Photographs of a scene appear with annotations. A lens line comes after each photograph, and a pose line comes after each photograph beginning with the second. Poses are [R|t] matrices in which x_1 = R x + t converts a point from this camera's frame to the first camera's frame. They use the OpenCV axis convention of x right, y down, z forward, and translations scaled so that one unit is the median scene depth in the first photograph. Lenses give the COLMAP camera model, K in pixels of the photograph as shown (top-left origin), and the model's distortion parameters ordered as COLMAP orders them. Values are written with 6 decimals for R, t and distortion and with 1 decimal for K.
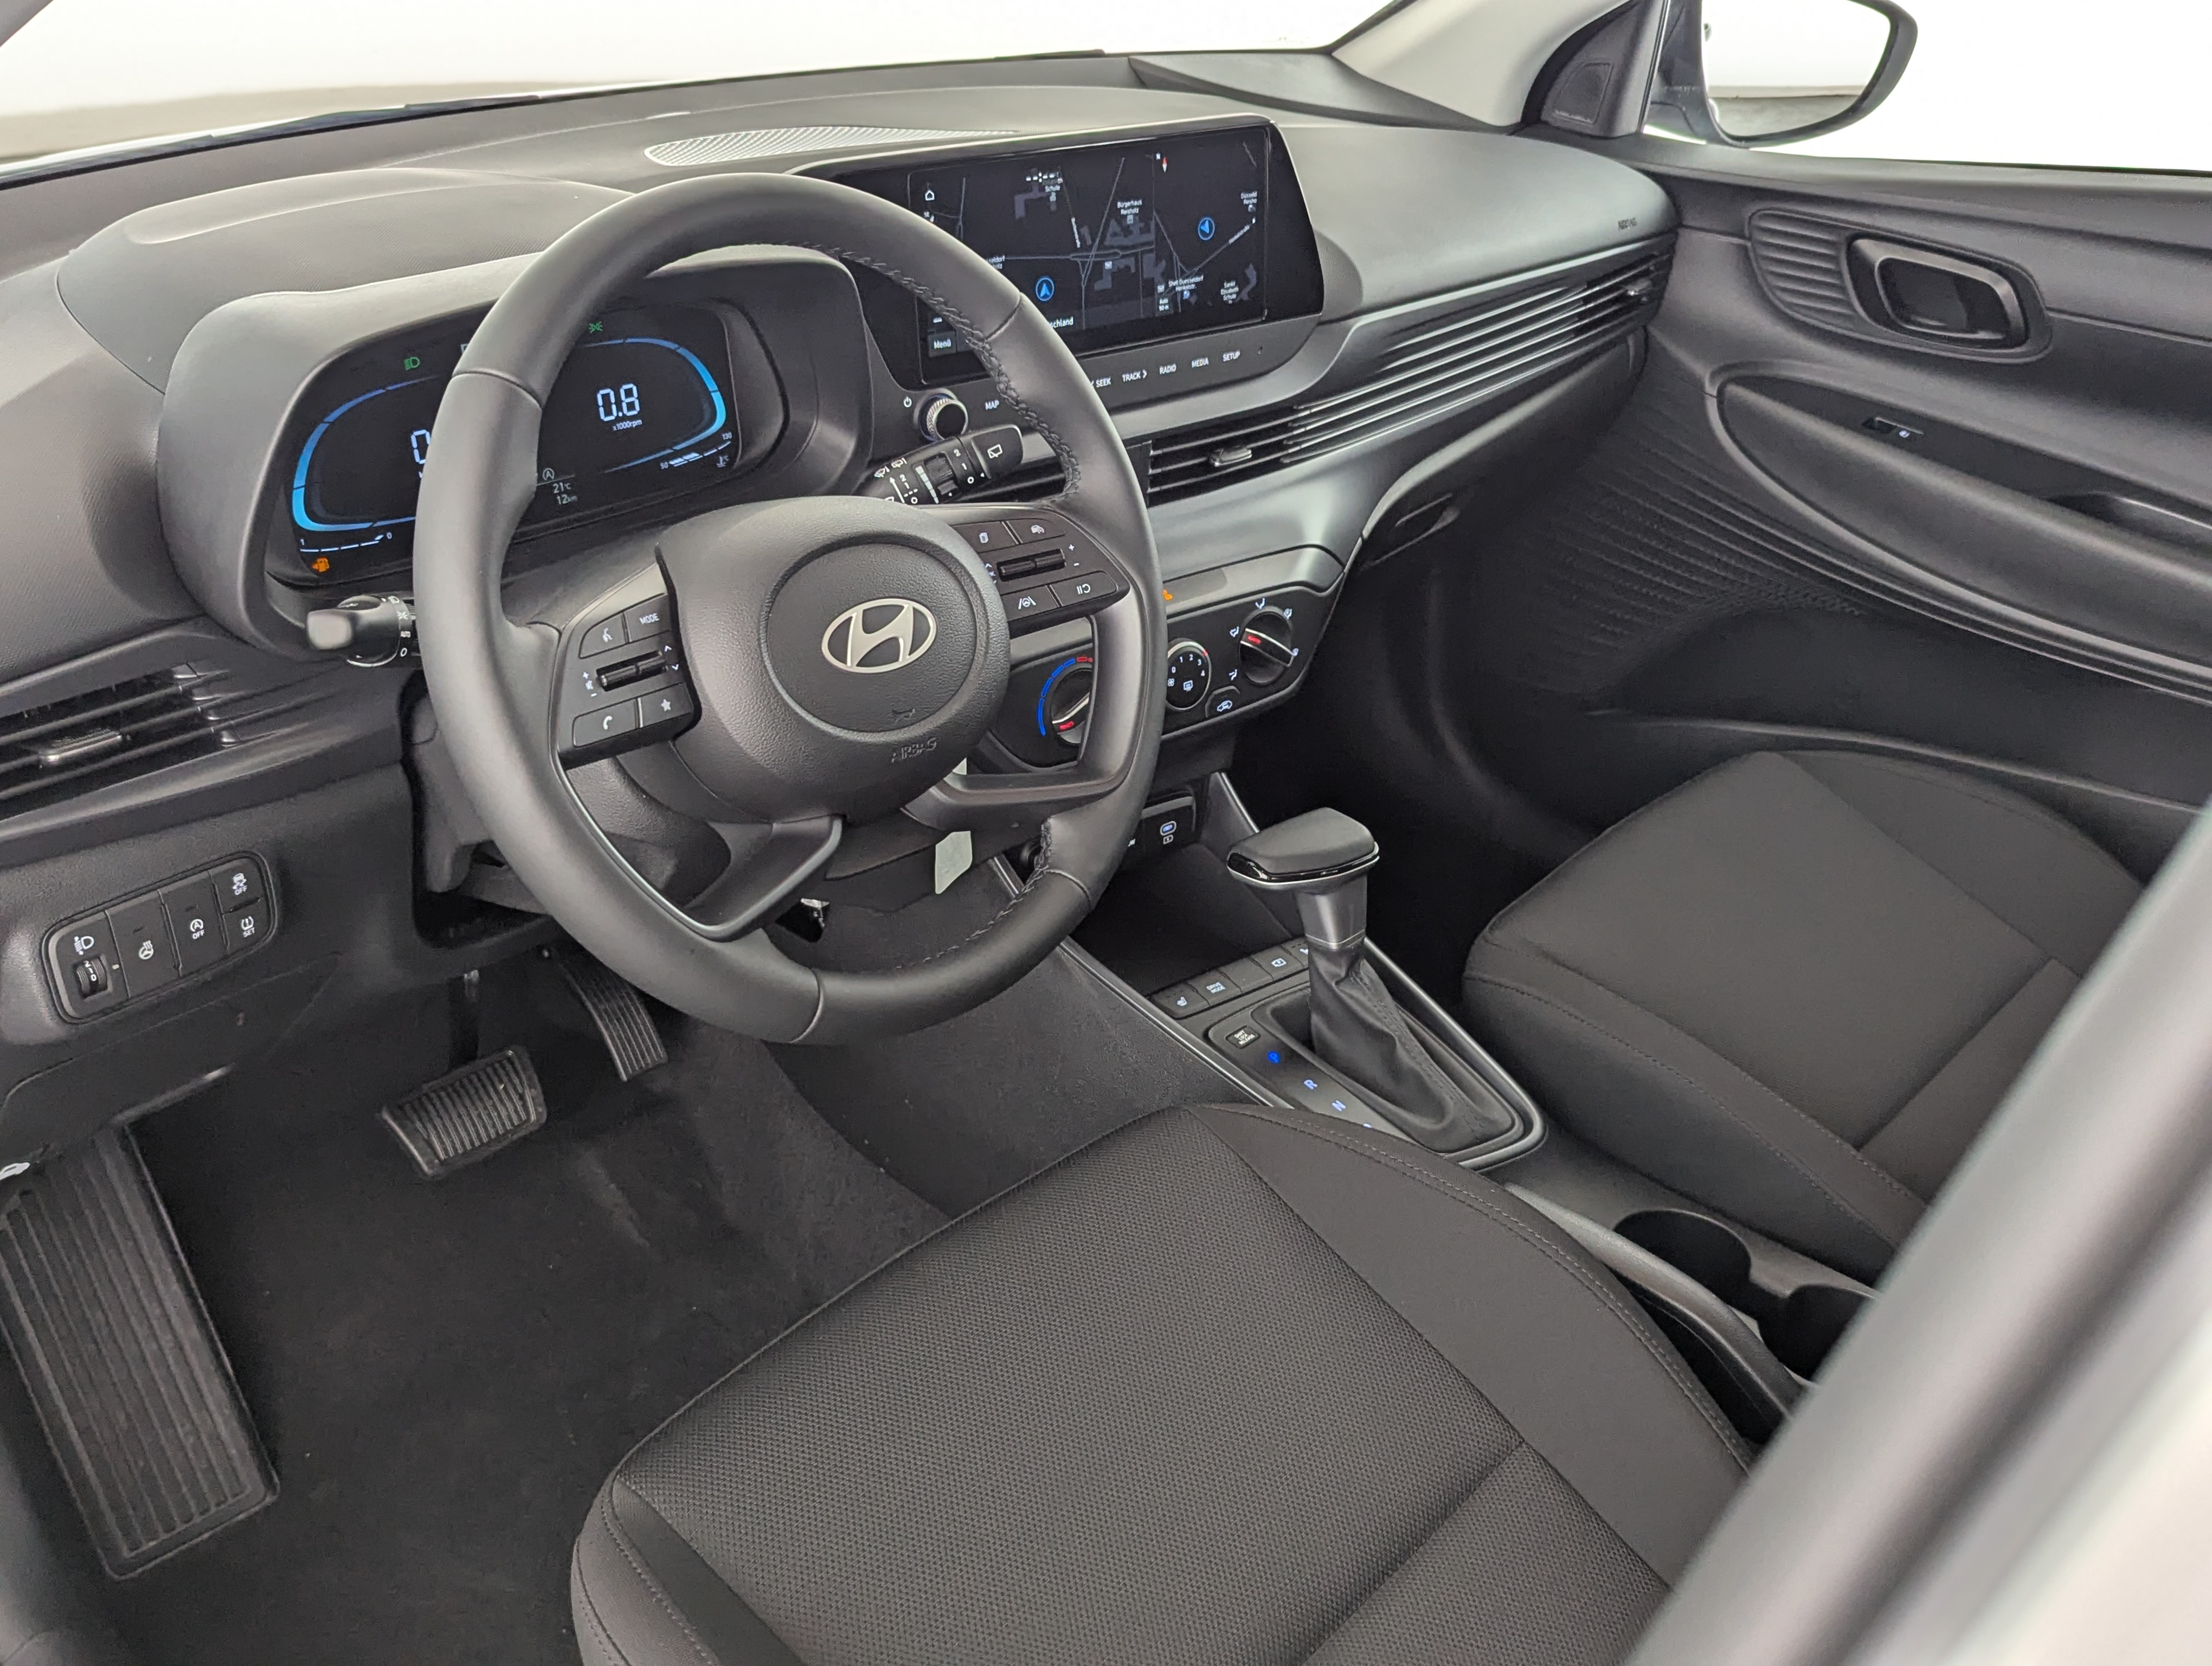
lens RADIAL K [[2096.8, 0, 1106.0], [0, 2096.8, 833.0], [0, 0, 1]] dist [0.033463, 0.003467]
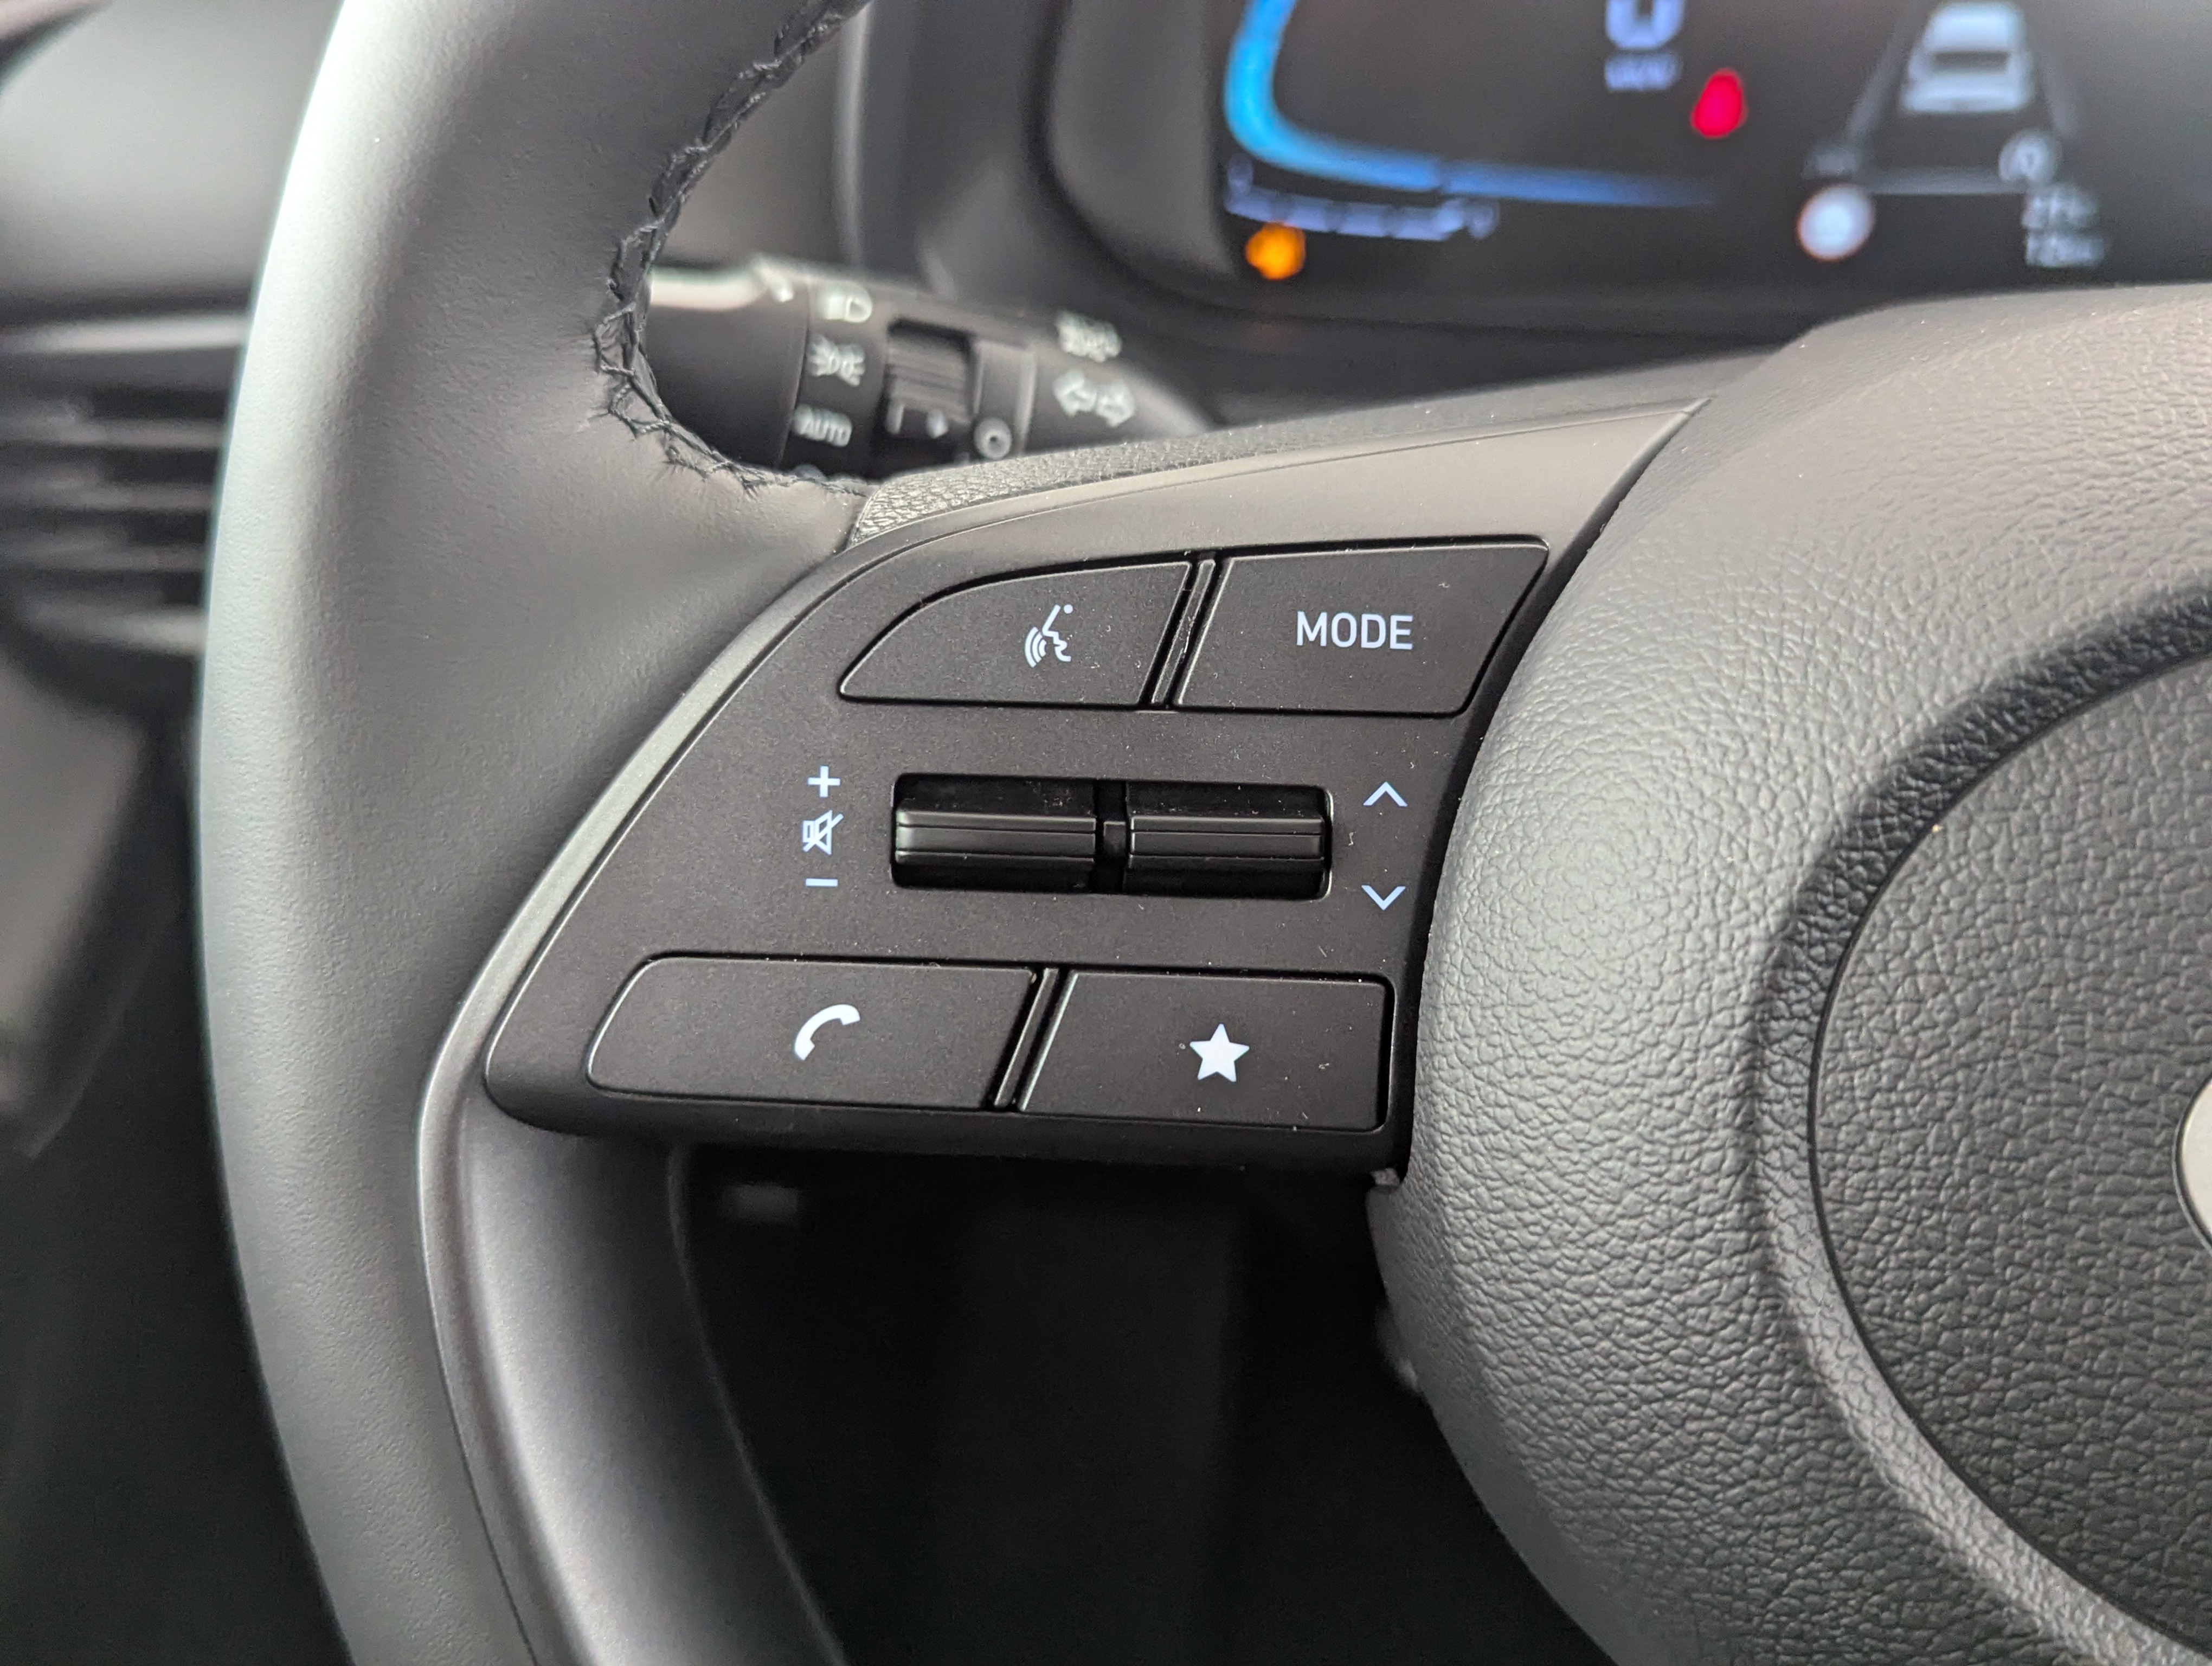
lens RADIAL K [[2148.1, 0, 1149.5], [0, 2148.1, 840.8], [0, 0, 1]] dist [0.004820, 0.002185]
pose [[0.577545, 0.378612, -0.723252, -0.050758], [-0.336023, 0.917670, 0.212059, -0.085362], [0.743996, 0.120556, 0.657219, 0.603622]]
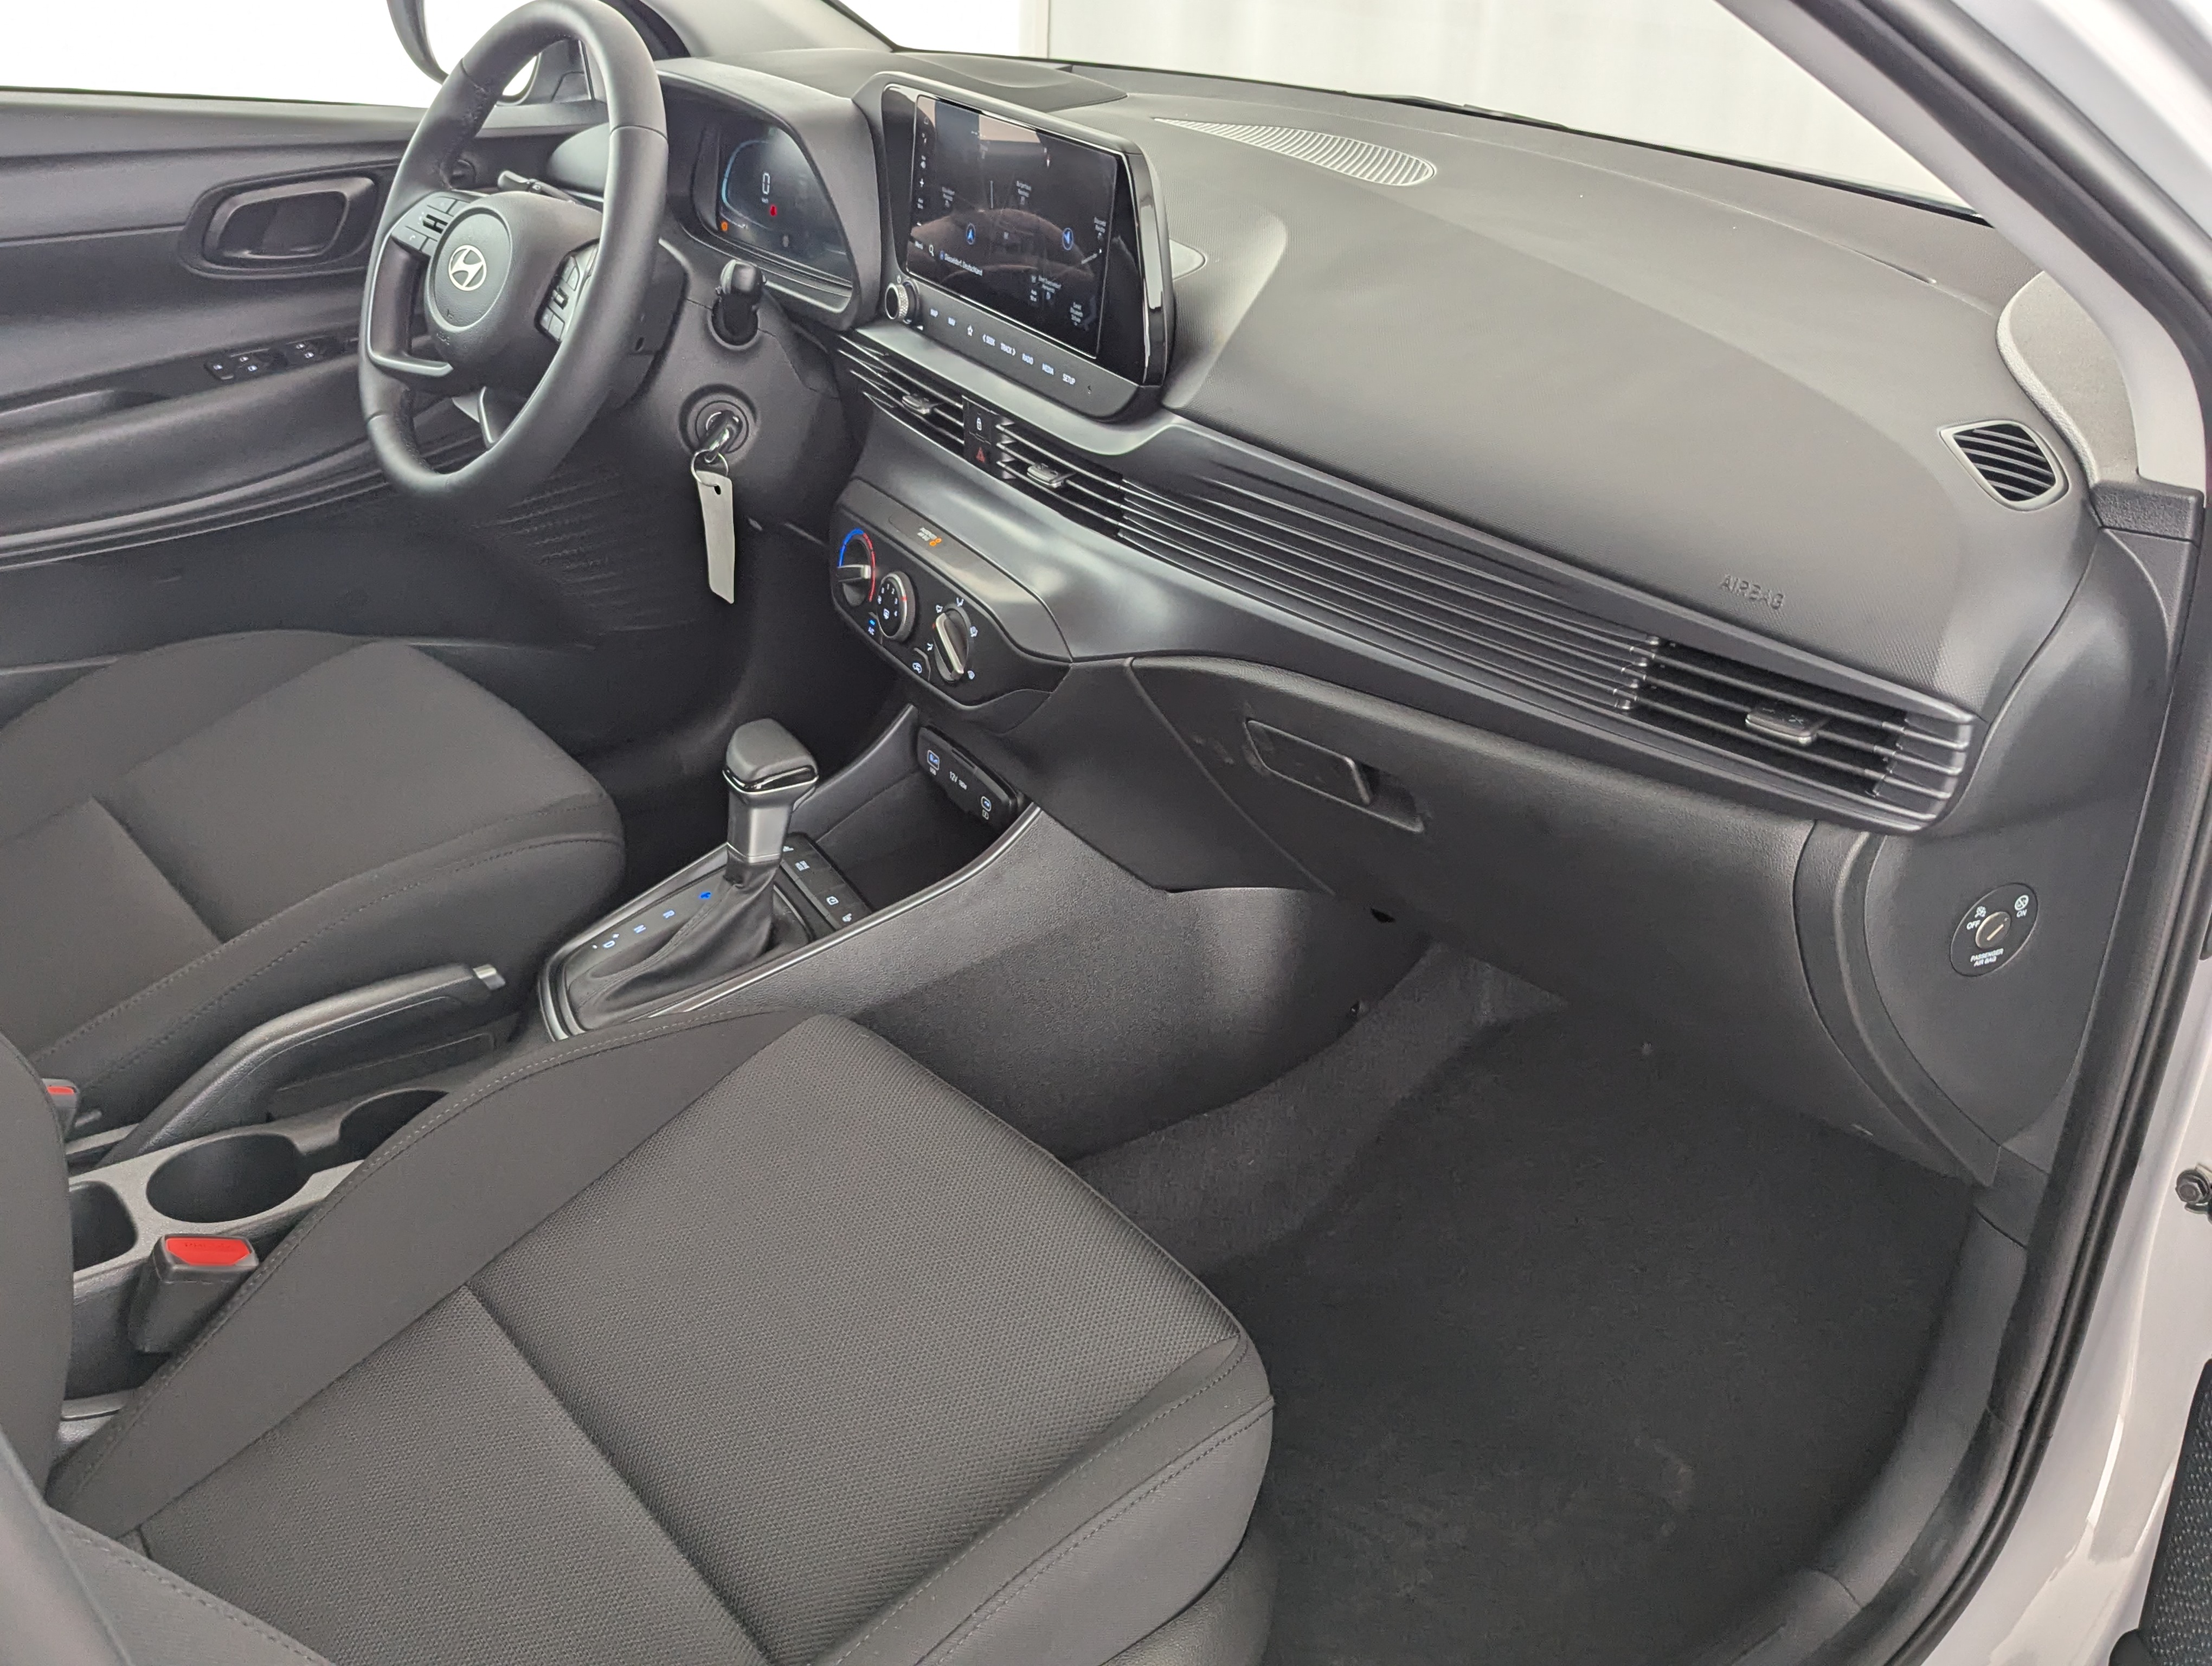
lens RADIAL K [[2096.8, 0, 1106.0], [0, 2096.8, 833.0], [0, 0, 1]] dist [0.033463, 0.003467]
pose [[-0.160213, 0.408612, -0.898536, 1.095294], [-0.499371, 0.751658, 0.430859, -0.536415], [0.851446, 0.517732, 0.083623, 1.129105]]
